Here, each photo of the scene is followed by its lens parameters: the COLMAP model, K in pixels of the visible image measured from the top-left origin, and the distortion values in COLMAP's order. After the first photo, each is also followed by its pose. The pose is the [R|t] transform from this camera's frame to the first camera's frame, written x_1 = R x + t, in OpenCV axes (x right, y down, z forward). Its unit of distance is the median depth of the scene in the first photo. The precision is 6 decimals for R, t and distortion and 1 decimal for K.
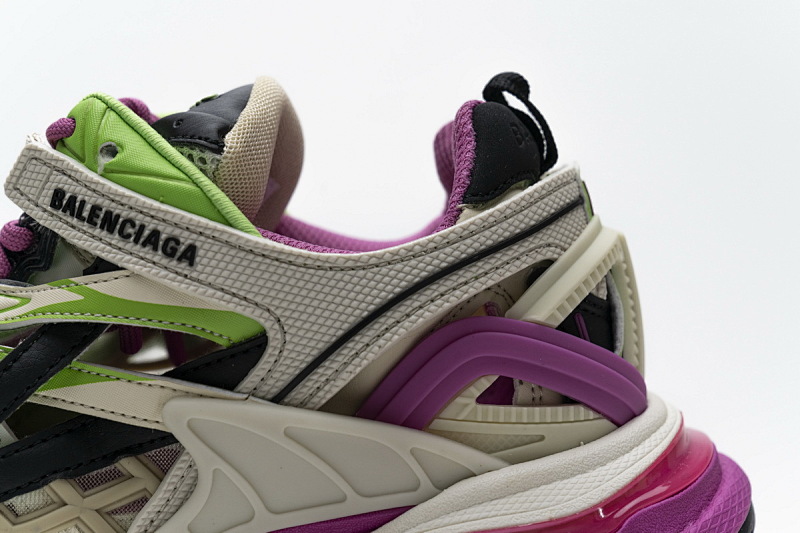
lens RADIAL K [[1556.9, 0, 397.9], [0, 1556.9, 266.5], [0, 0, 1]] dist [0.005117, 0.000000]
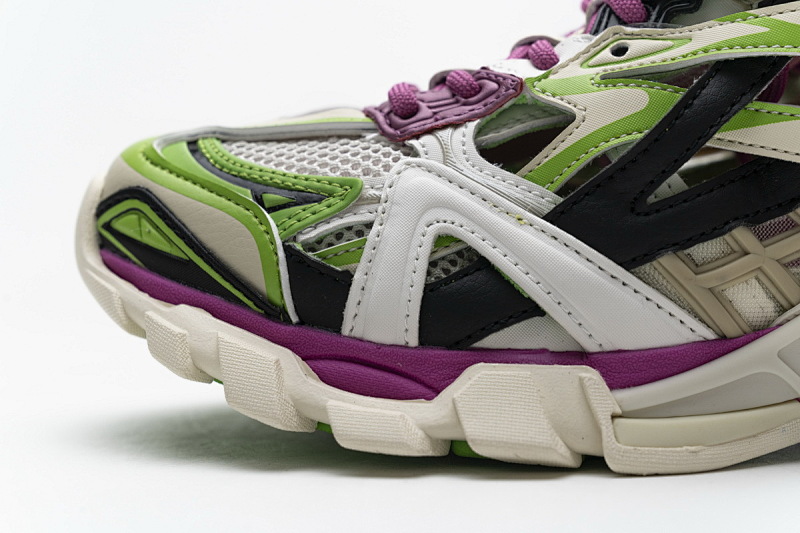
lens RADIAL K [[1556.9, 0, 403.8], [0, 1556.9, 265.7], [0, 0, 1]] dist [0.005117, 0.000000]
pose [[0.999884, -0.005919, -0.014047, -0.404387], [0.006304, 0.999602, 0.027507, 0.132798], [0.013878, -0.027592, 0.999523, 0.067603]]
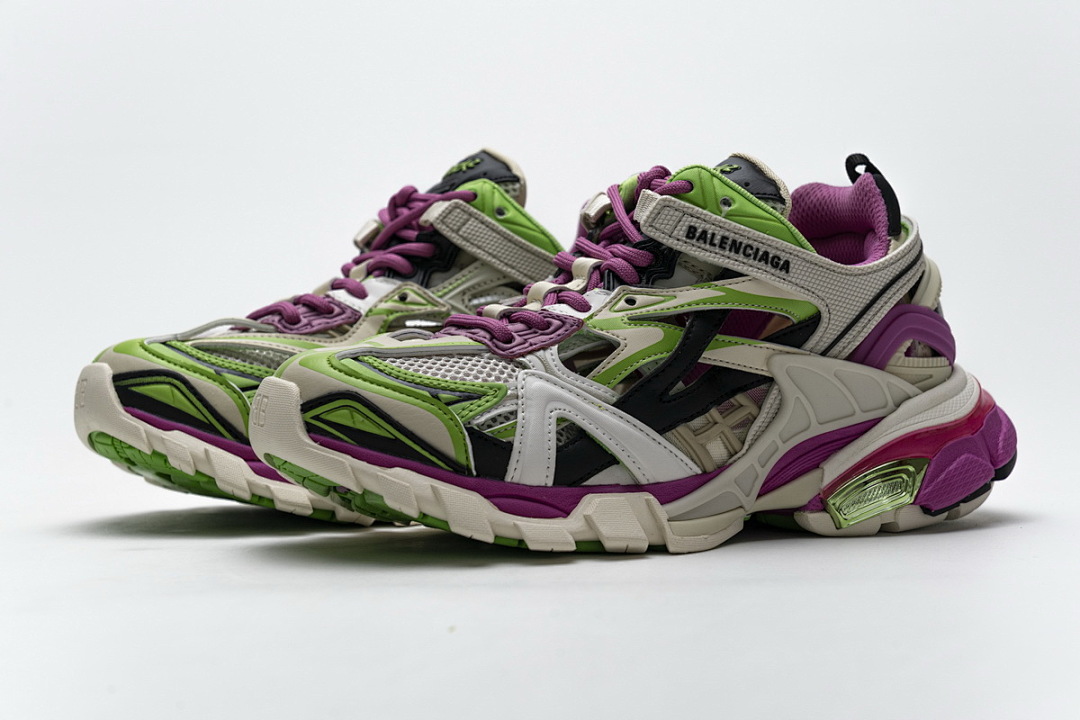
lens RADIAL K [[2101.8, 0, 537.1], [0, 2101.8, 362.1], [0, 0, 1]] dist [0.005117, 0.000000]
pose [[0.871316, -0.024167, 0.490126, -1.428070], [0.021434, 0.999708, 0.011190, 0.061803], [-0.490253, 0.000755, 0.871580, -0.790978]]
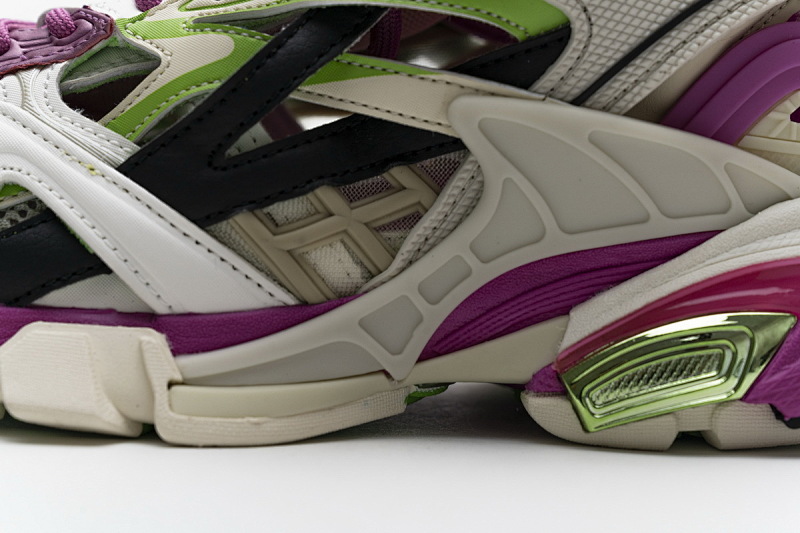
lens RADIAL K [[1556.9, 0, 404.3], [0, 1556.9, 268.0], [0, 0, 1]] dist [0.005117, 0.000000]
pose [[0.998607, 0.029317, 0.043870, -0.209623], [-0.031597, 0.998136, 0.052207, 0.135163], [-0.042258, -0.053521, 0.997672, 0.123510]]
